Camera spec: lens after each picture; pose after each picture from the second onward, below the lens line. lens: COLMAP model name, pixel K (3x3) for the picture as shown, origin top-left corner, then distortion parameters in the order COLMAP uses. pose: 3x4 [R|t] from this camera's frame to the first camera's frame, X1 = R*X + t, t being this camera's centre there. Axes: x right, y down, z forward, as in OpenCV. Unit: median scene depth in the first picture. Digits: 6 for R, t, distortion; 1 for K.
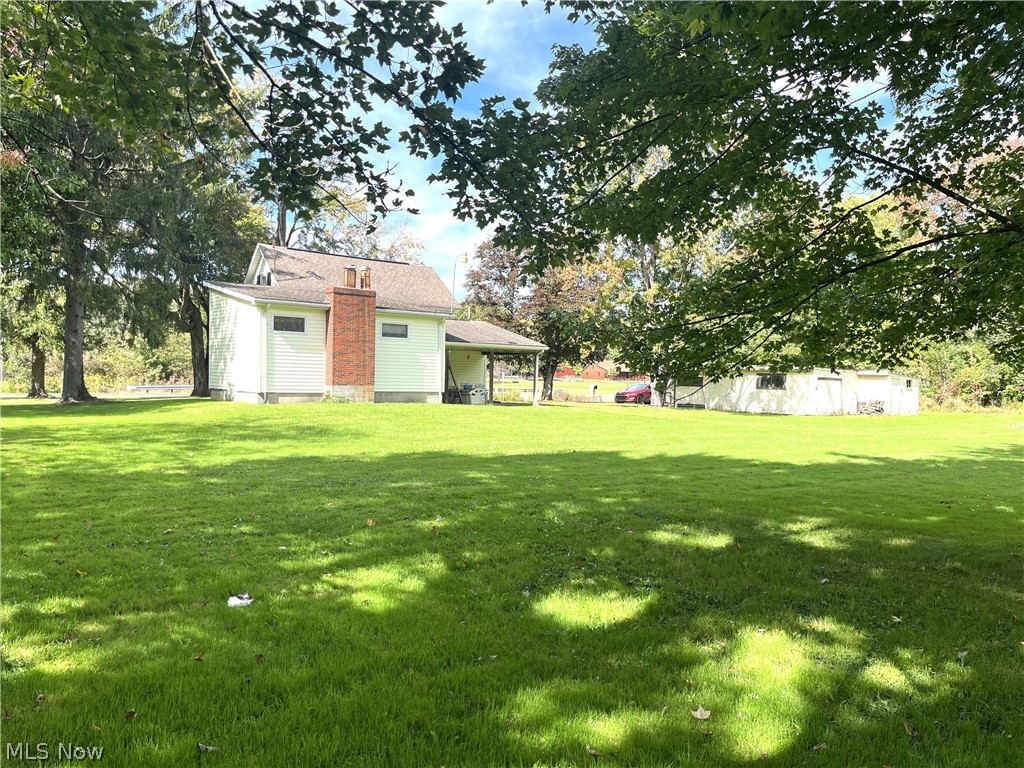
lens RADIAL K [[778.4, 0, 527.9], [0, 778.4, 383.1], [0, 0, 1]] dist [0.022941, -0.001831]
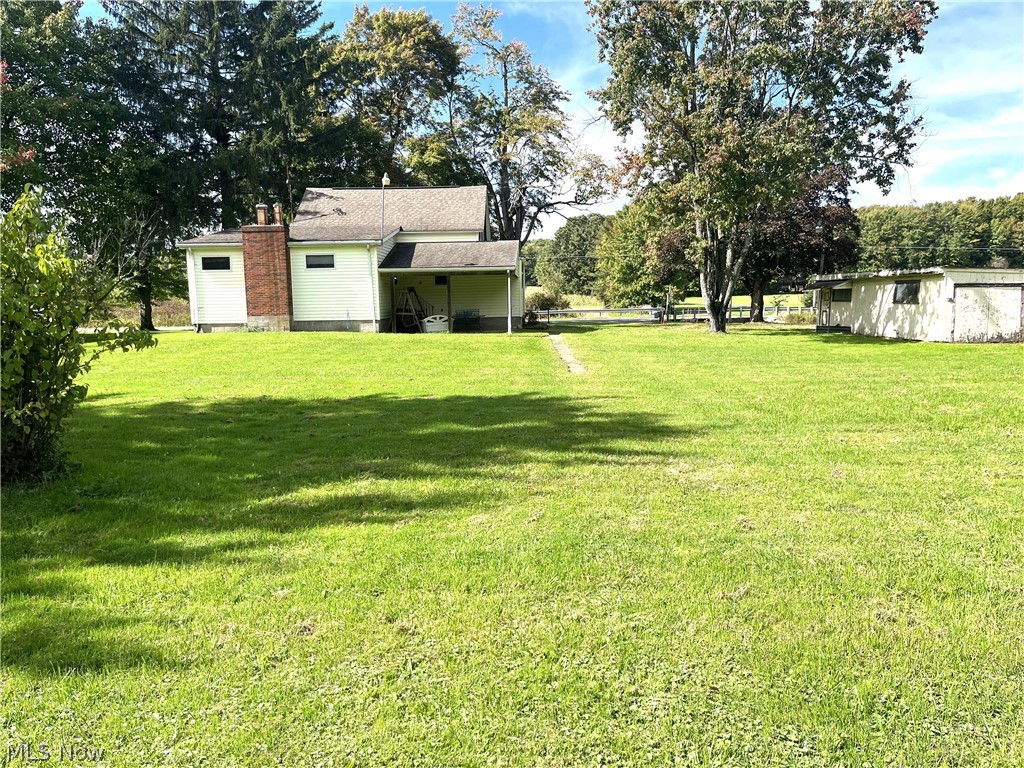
lens RADIAL K [[778.4, 0, 527.9], [0, 778.4, 383.1], [0, 0, 1]] dist [0.022941, -0.001831]
pose [[0.778291, 0.032414, -0.627066, 0.671803], [0.029442, 0.995684, 0.088010, 0.009986], [0.627213, -0.086959, 0.773978, 0.343744]]
